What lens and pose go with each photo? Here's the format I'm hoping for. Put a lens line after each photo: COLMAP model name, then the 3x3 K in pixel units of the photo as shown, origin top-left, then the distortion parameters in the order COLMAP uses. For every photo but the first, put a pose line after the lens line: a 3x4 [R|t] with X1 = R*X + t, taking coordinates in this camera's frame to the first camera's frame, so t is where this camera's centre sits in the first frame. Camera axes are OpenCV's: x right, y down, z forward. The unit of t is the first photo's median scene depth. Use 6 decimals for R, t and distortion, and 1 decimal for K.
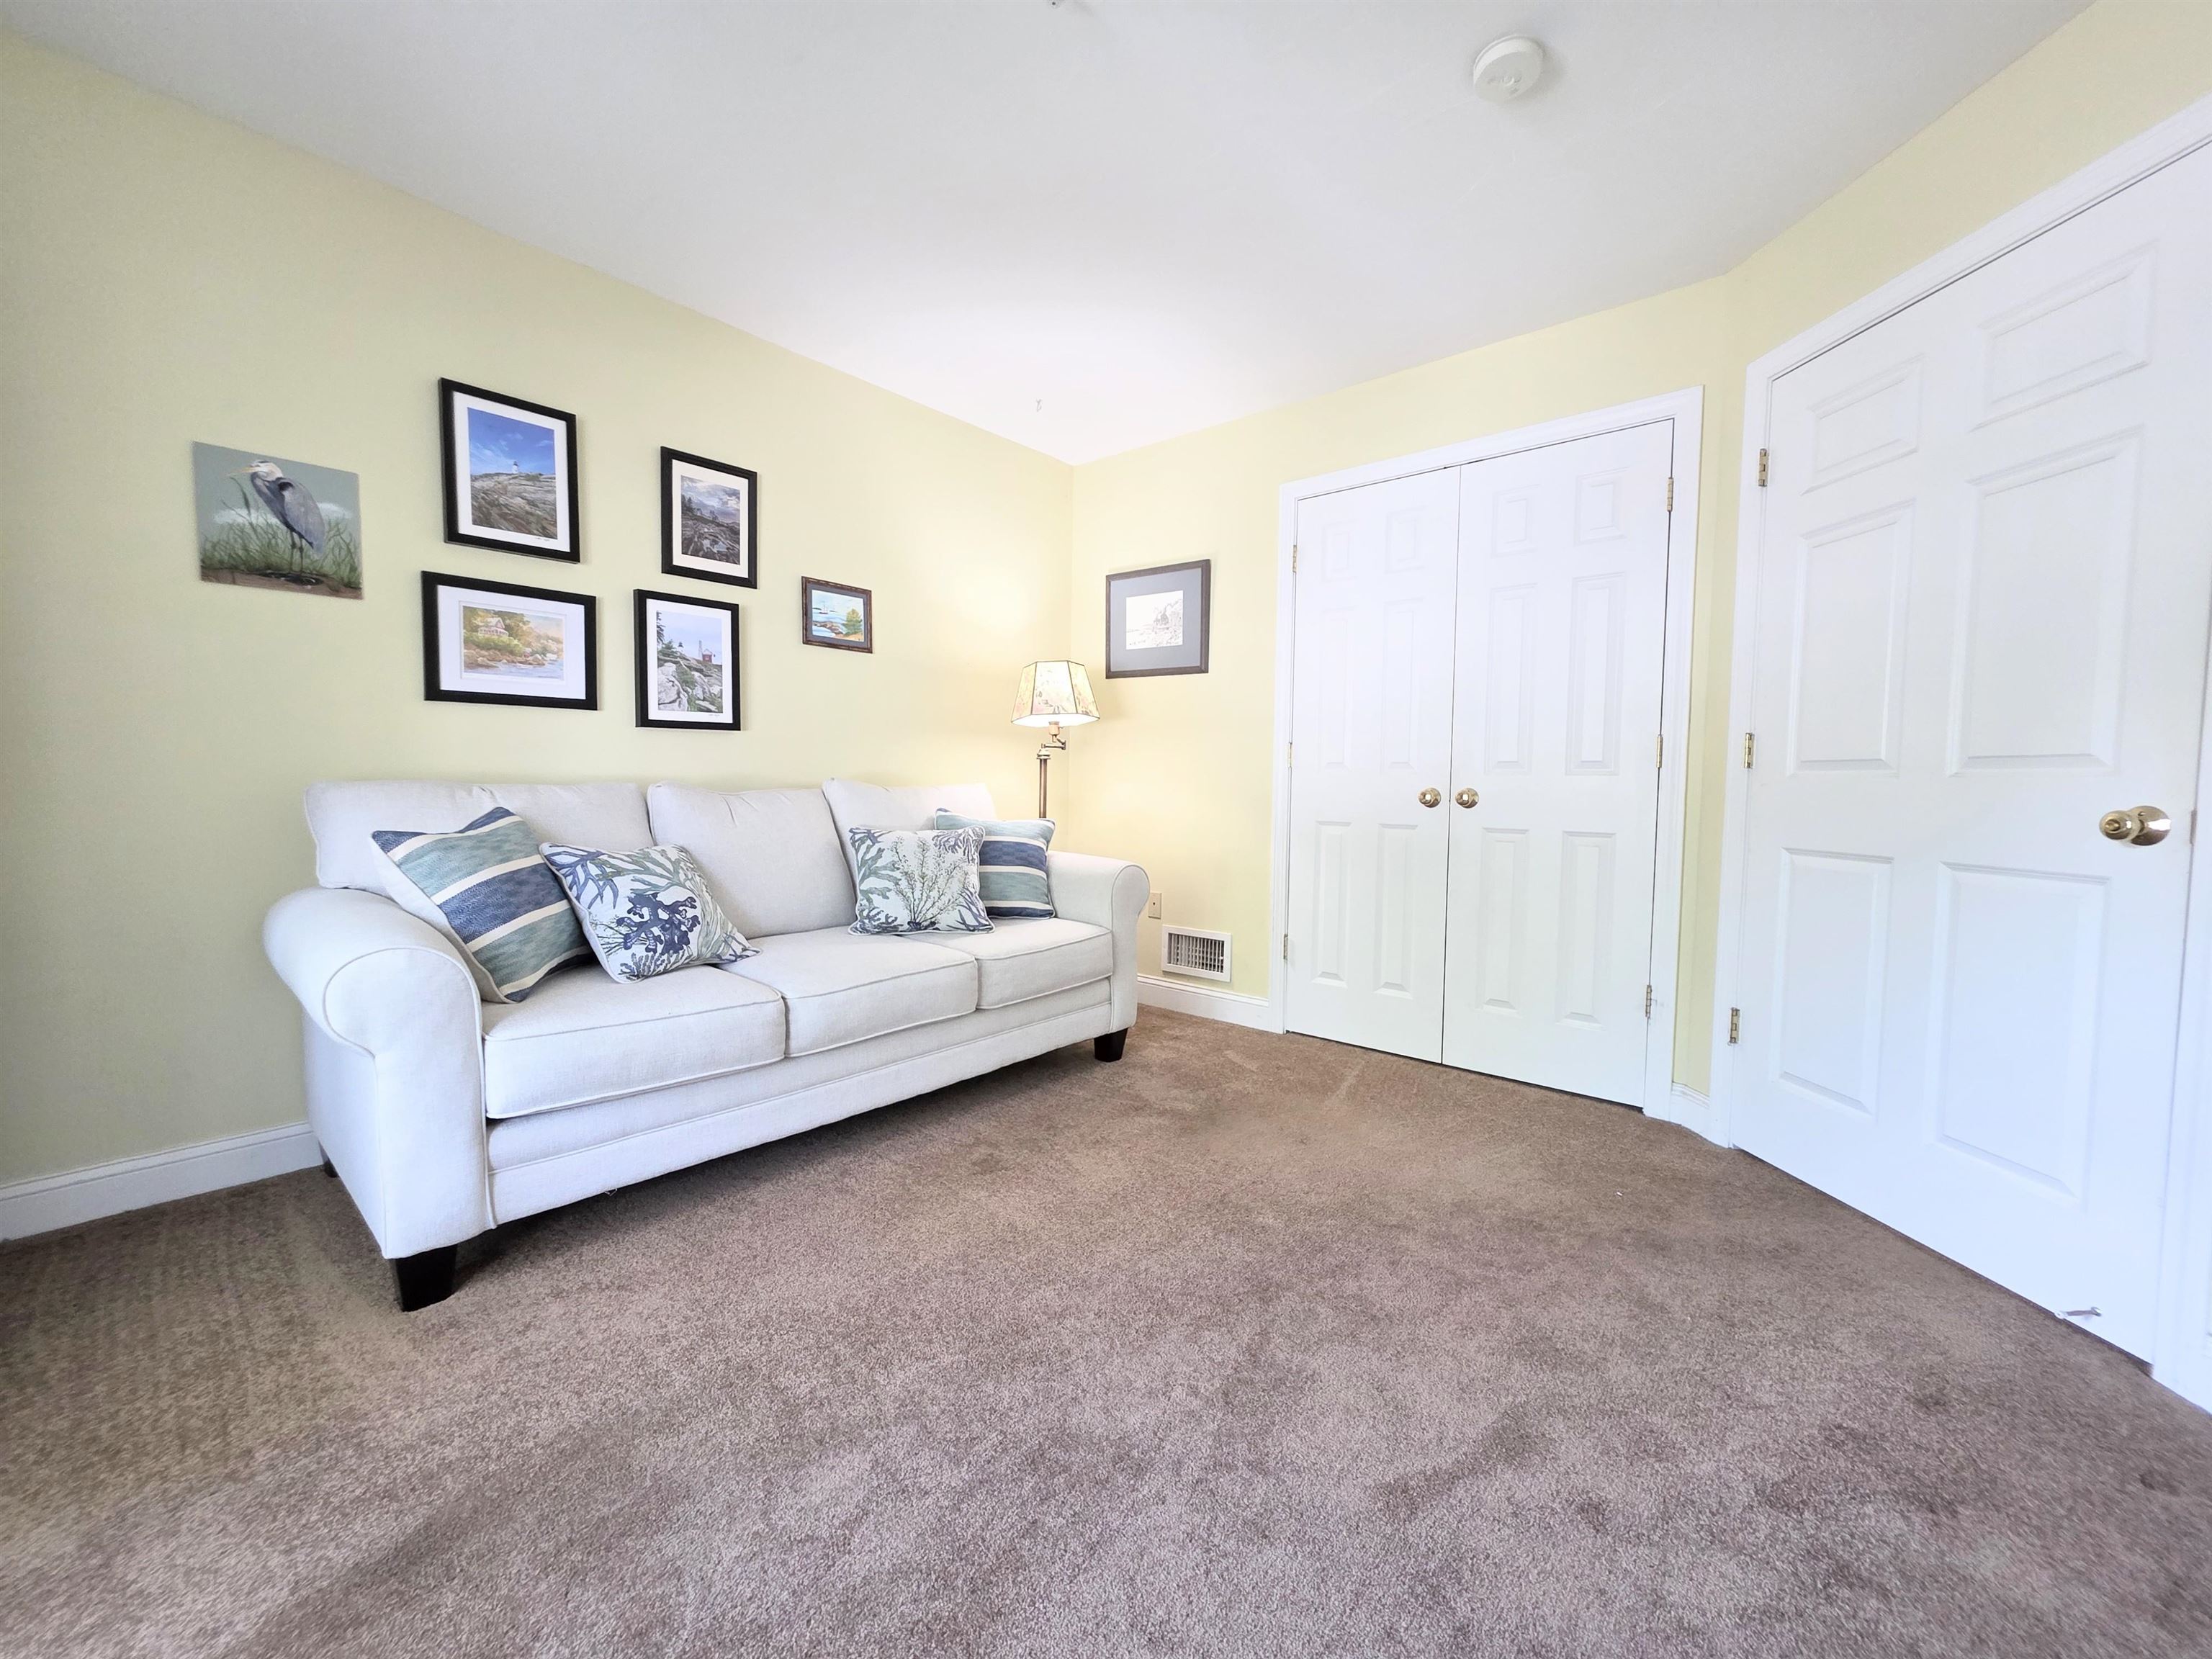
lens RADIAL K [[884.3, 0, 1114.8], [0, 884.3, 821.4], [0, 0, 1]] dist [0.001638, -0.000125]
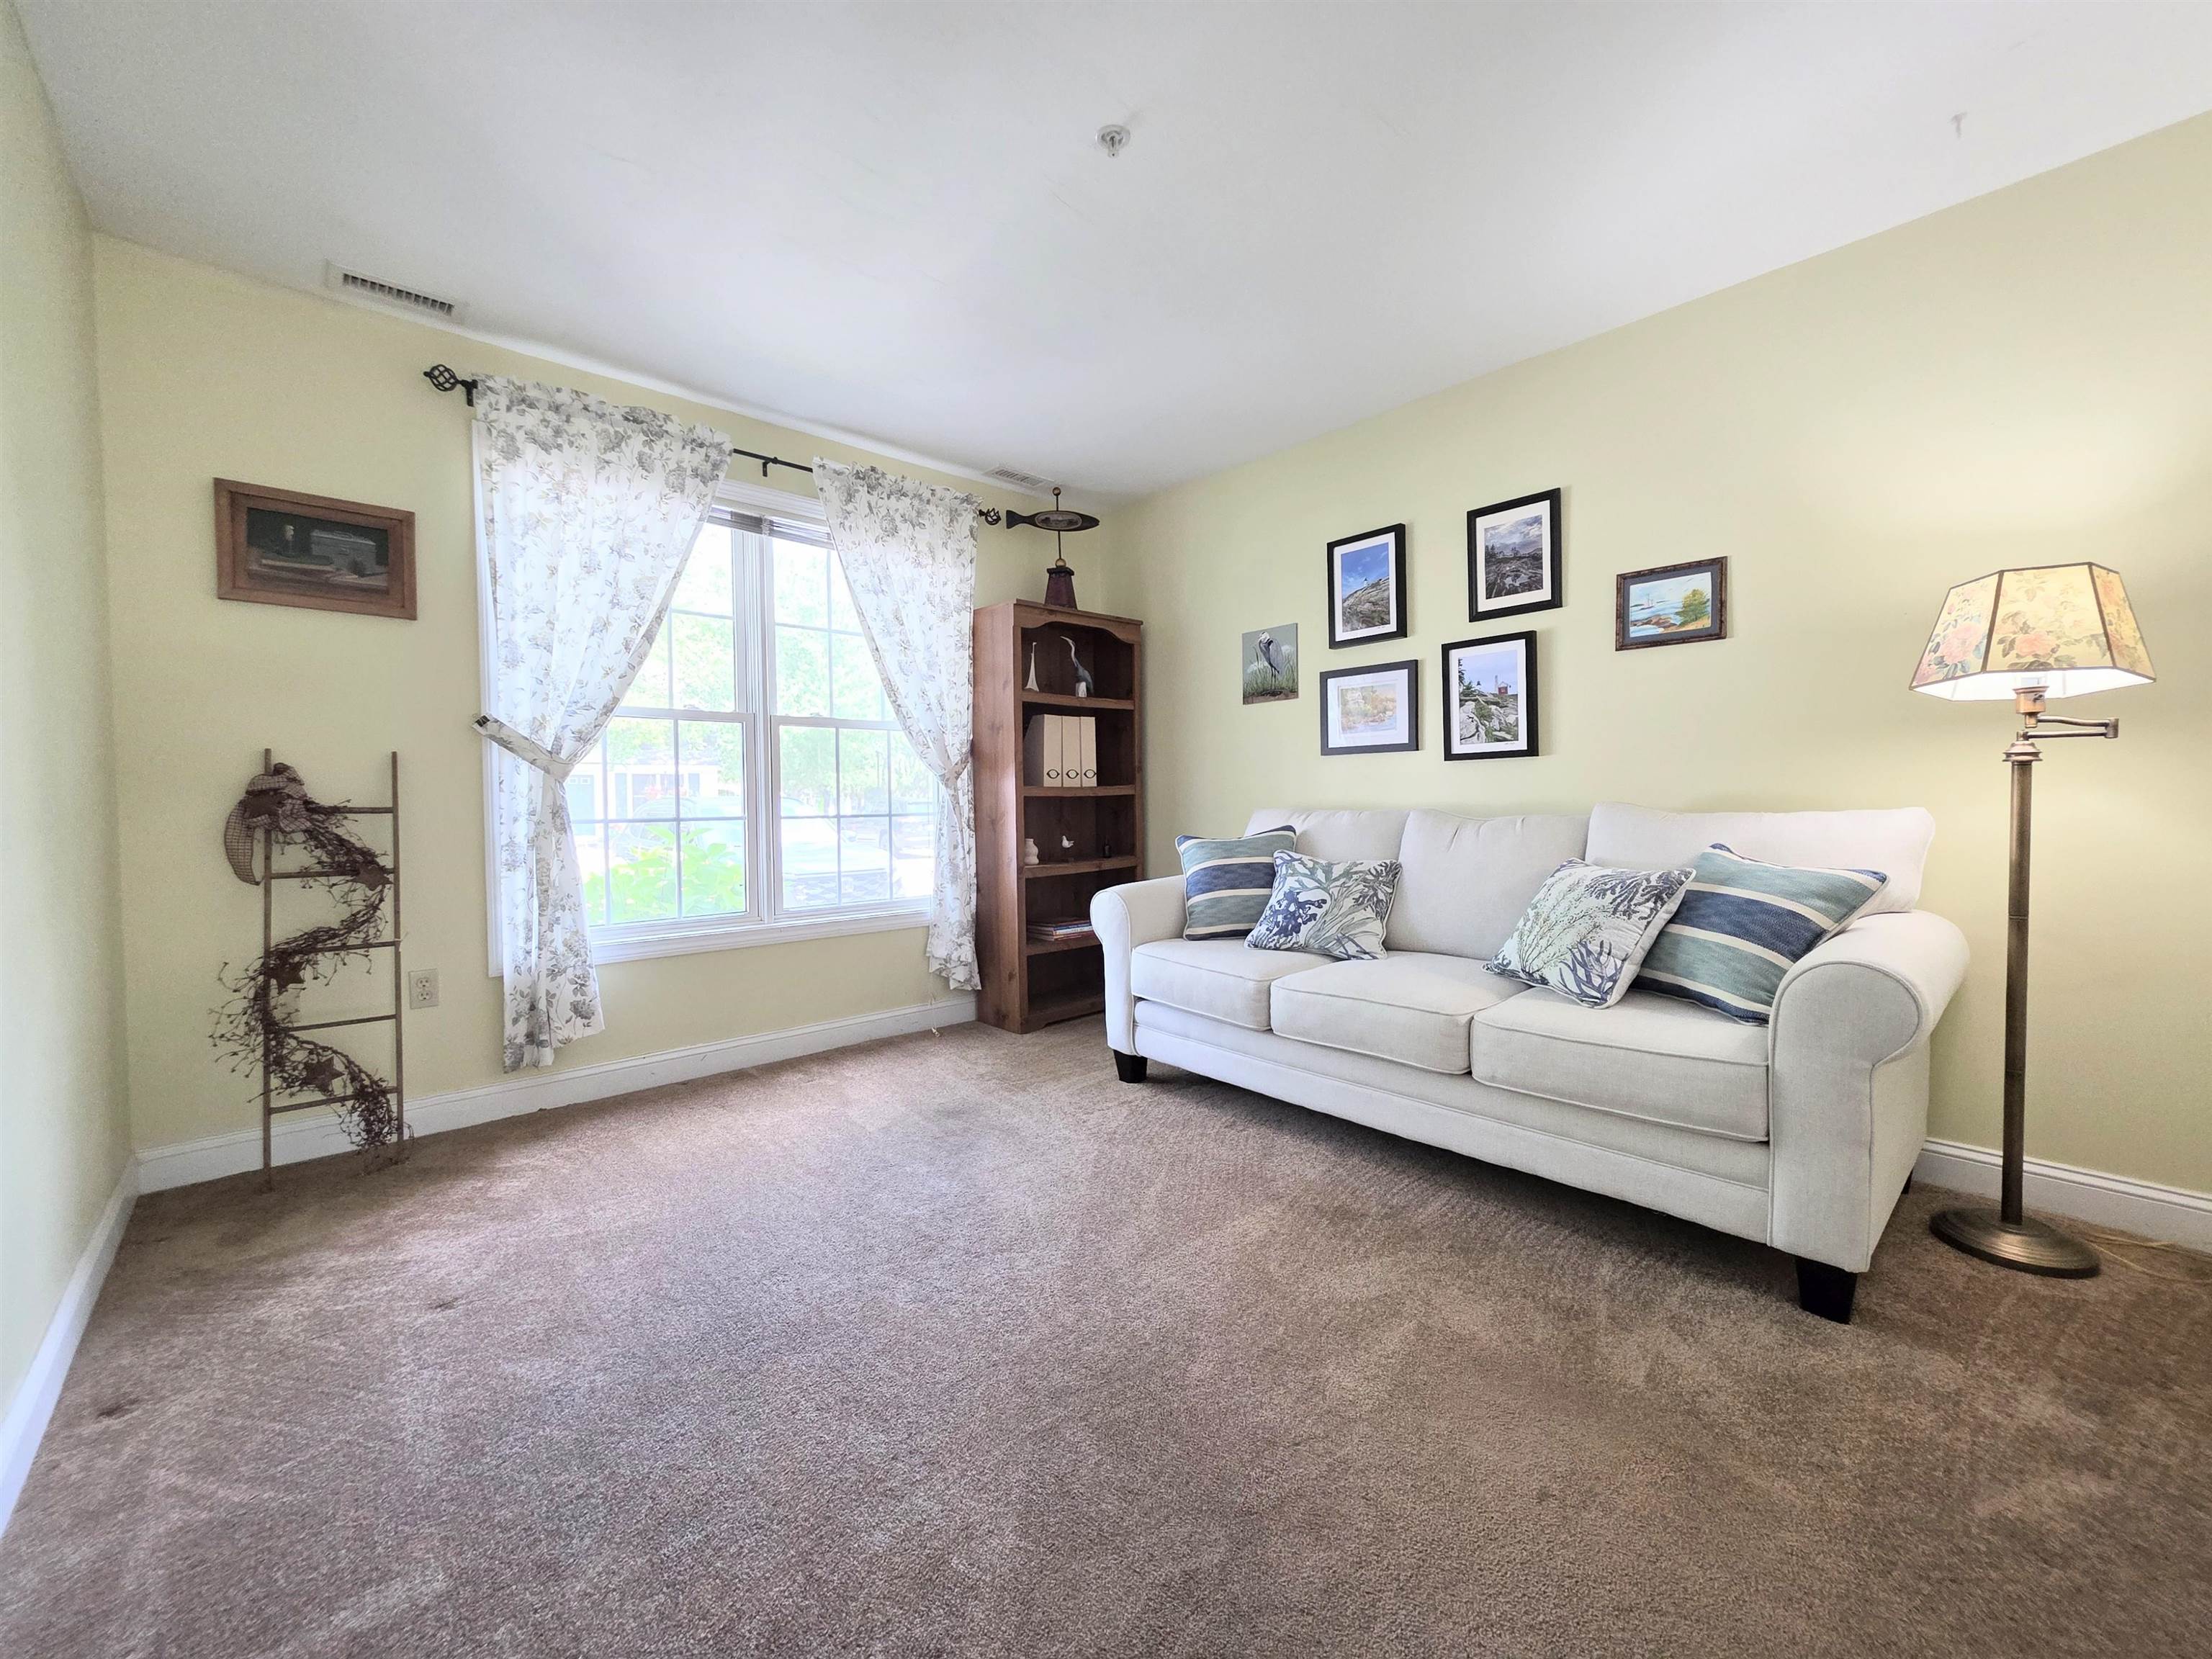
lens RADIAL K [[884.3, 0, 1116.3], [0, 884.3, 822.4], [0, 0, 1]] dist [0.001638, -0.000125]
pose [[-0.112241, 0.011940, -0.993609, 0.727956], [-0.041408, 0.999003, 0.016682, -0.029821], [0.992818, 0.043015, -0.111635, 0.761968]]
